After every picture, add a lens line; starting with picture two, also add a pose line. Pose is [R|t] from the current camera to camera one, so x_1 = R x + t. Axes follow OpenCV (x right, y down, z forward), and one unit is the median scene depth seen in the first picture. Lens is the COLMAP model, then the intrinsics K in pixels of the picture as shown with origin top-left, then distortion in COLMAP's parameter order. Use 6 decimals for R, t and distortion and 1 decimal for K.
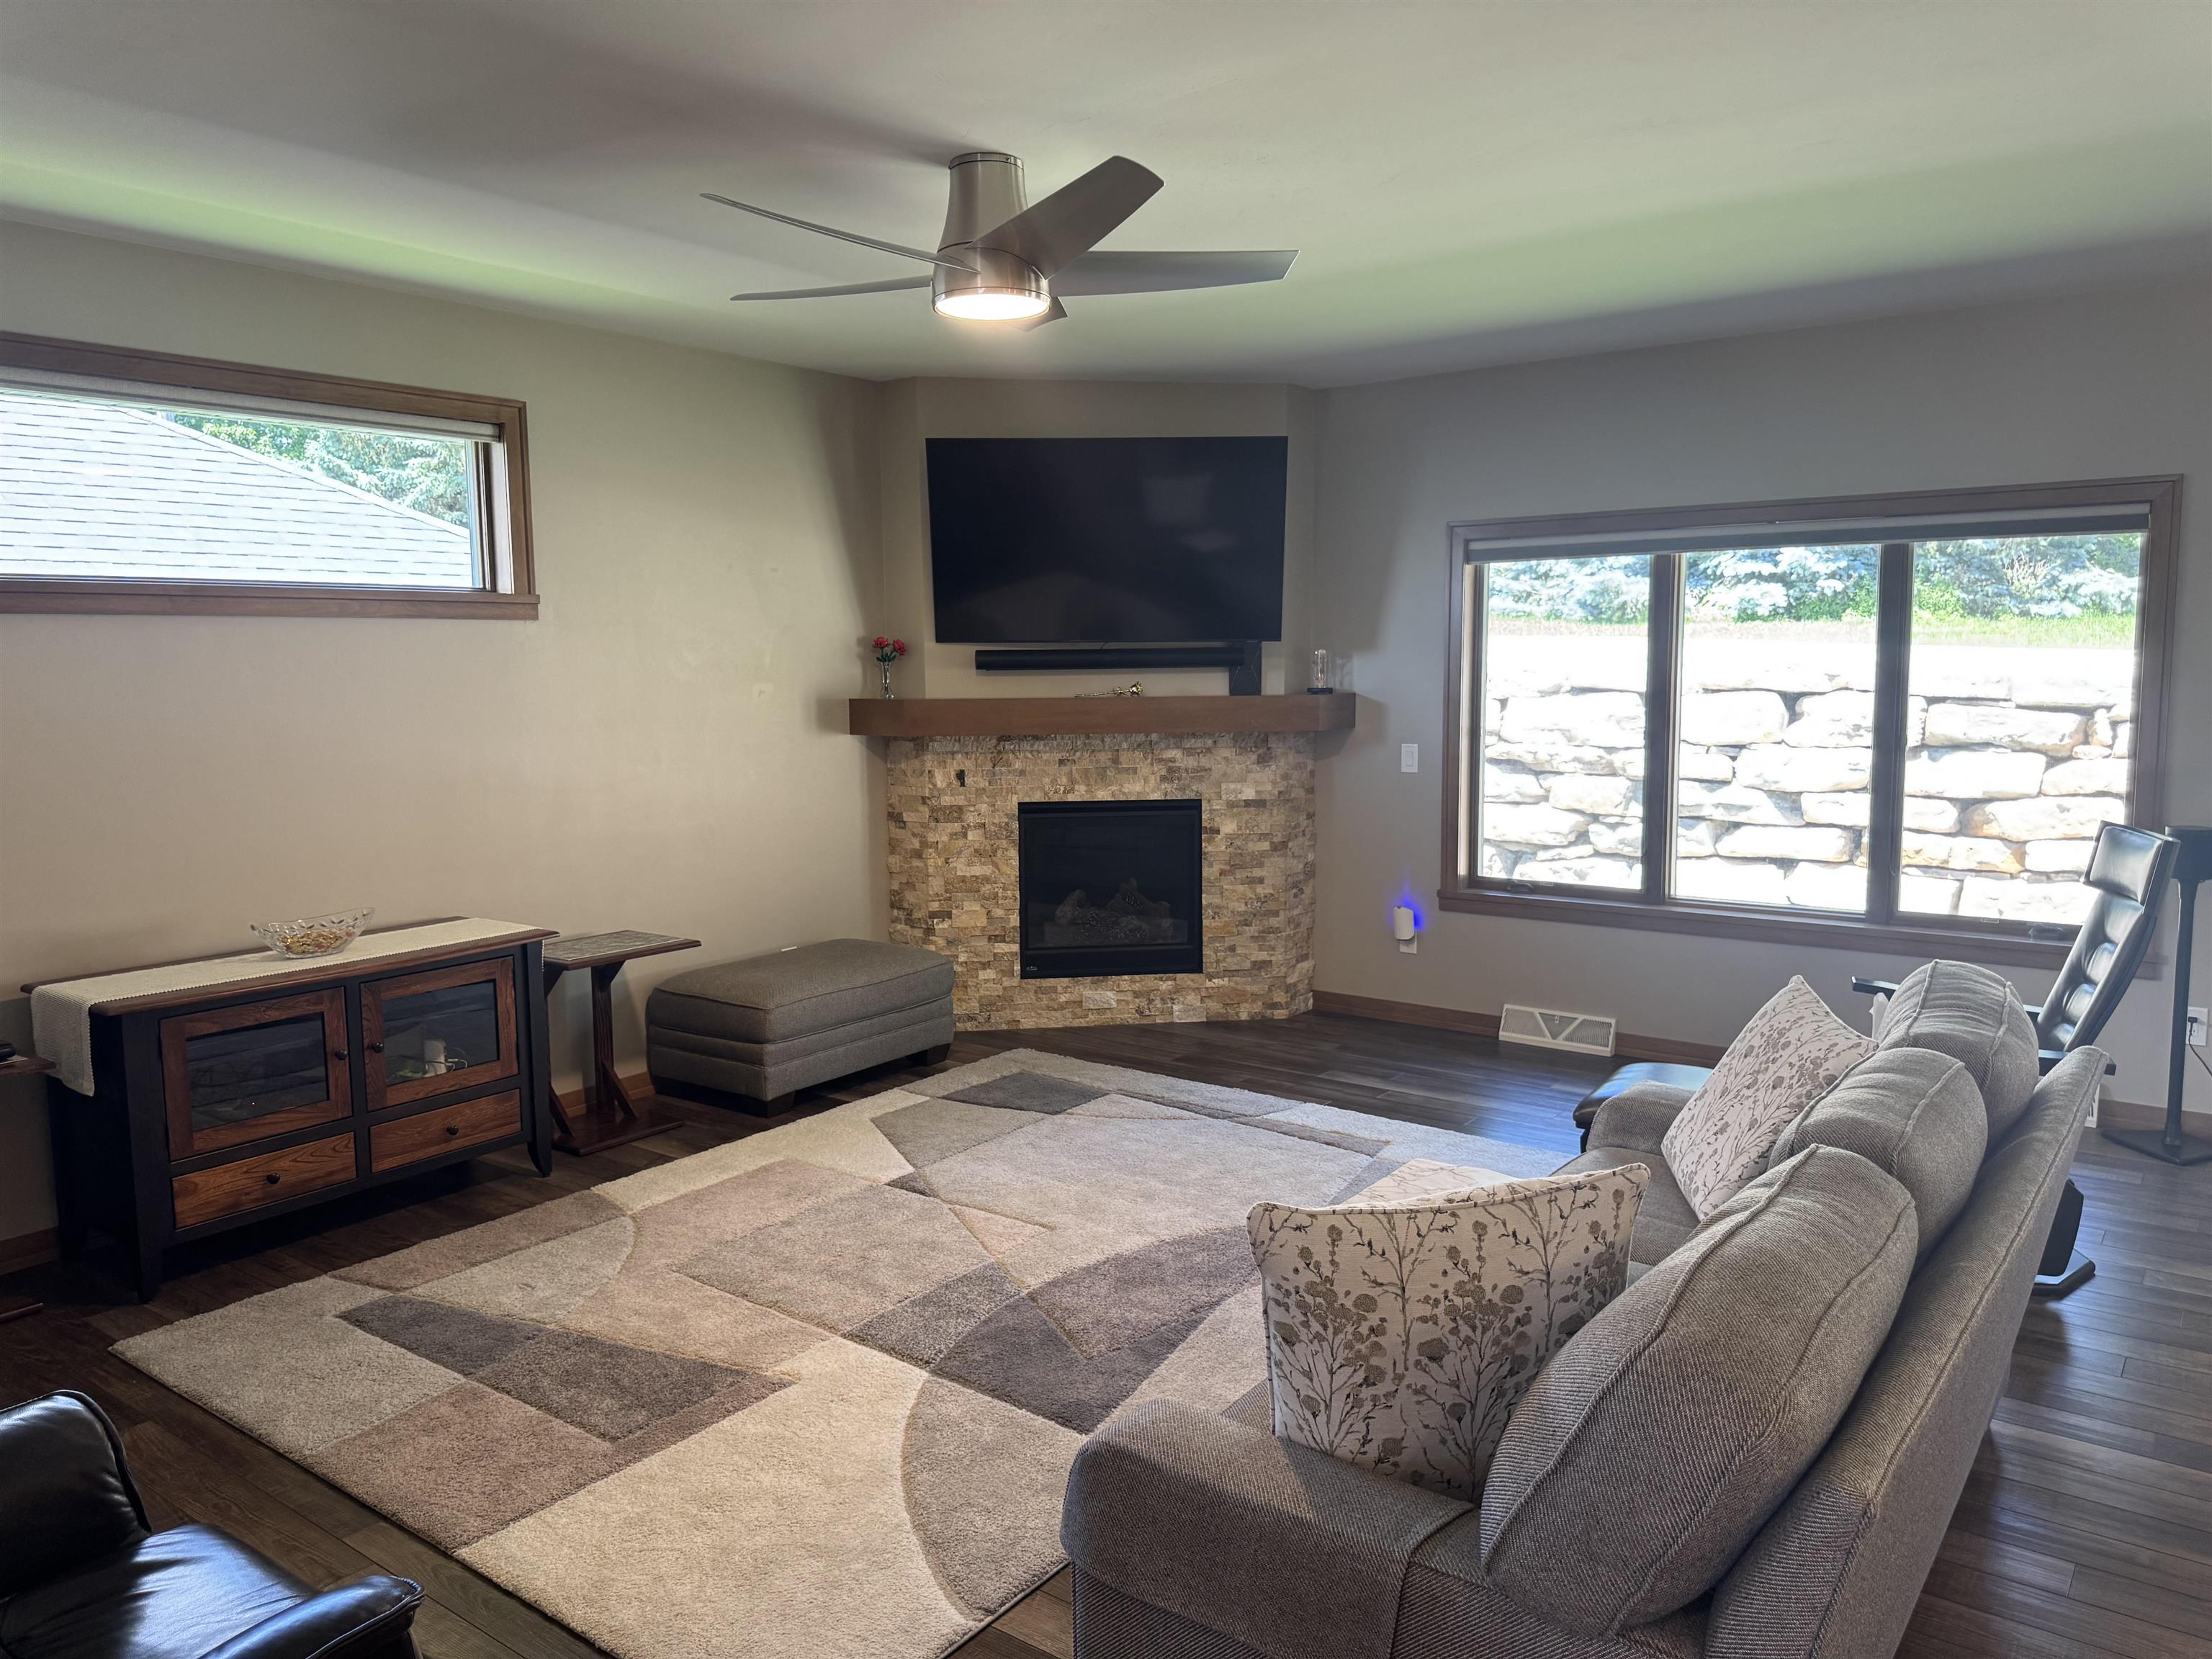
lens RADIAL K [[1558.7, 0, 1106.5], [0, 1558.7, 835.8], [0, 0, 1]] dist [0.070455, -0.083242]
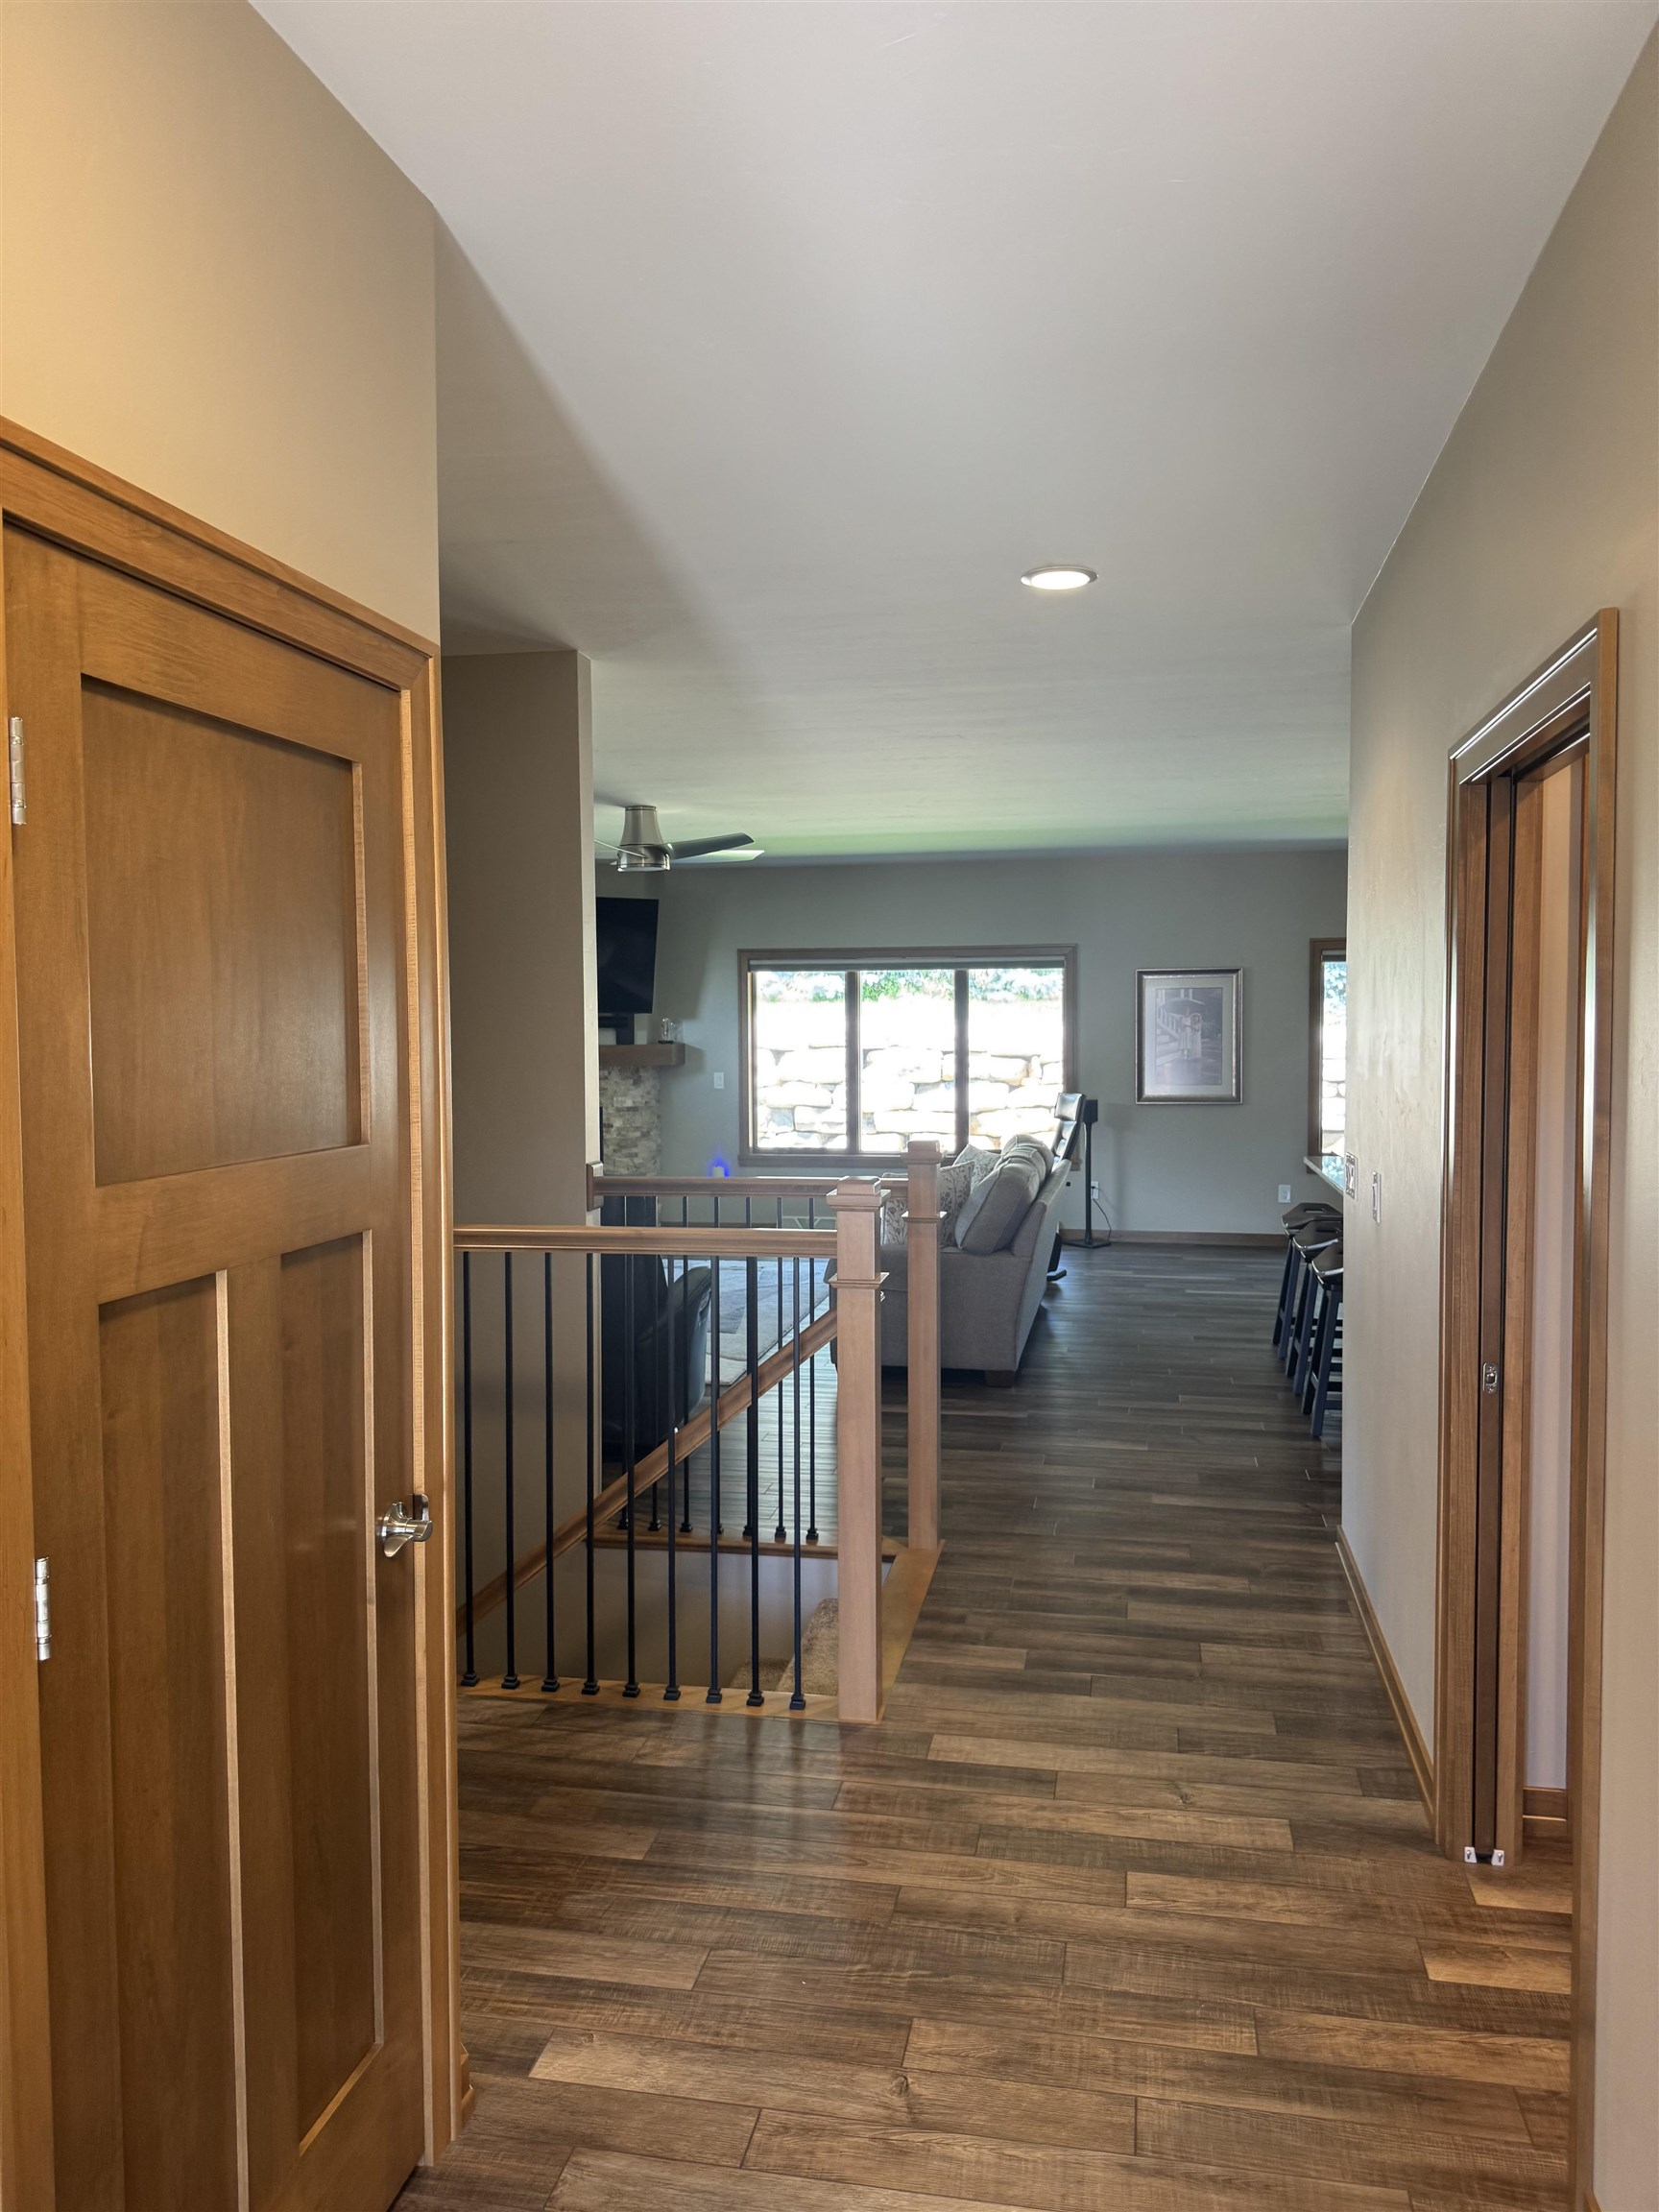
lens RADIAL K [[1558.7, 0, 840.5], [0, 1558.7, 1103.7], [0, 0, 1]] dist [0.070455, -0.083242]
pose [[0.897778, -0.018953, 0.440040, -0.462841], [0.046920, 0.997504, -0.052762, 0.076297], [-0.437942, 0.068016, 0.896427, -0.637691]]
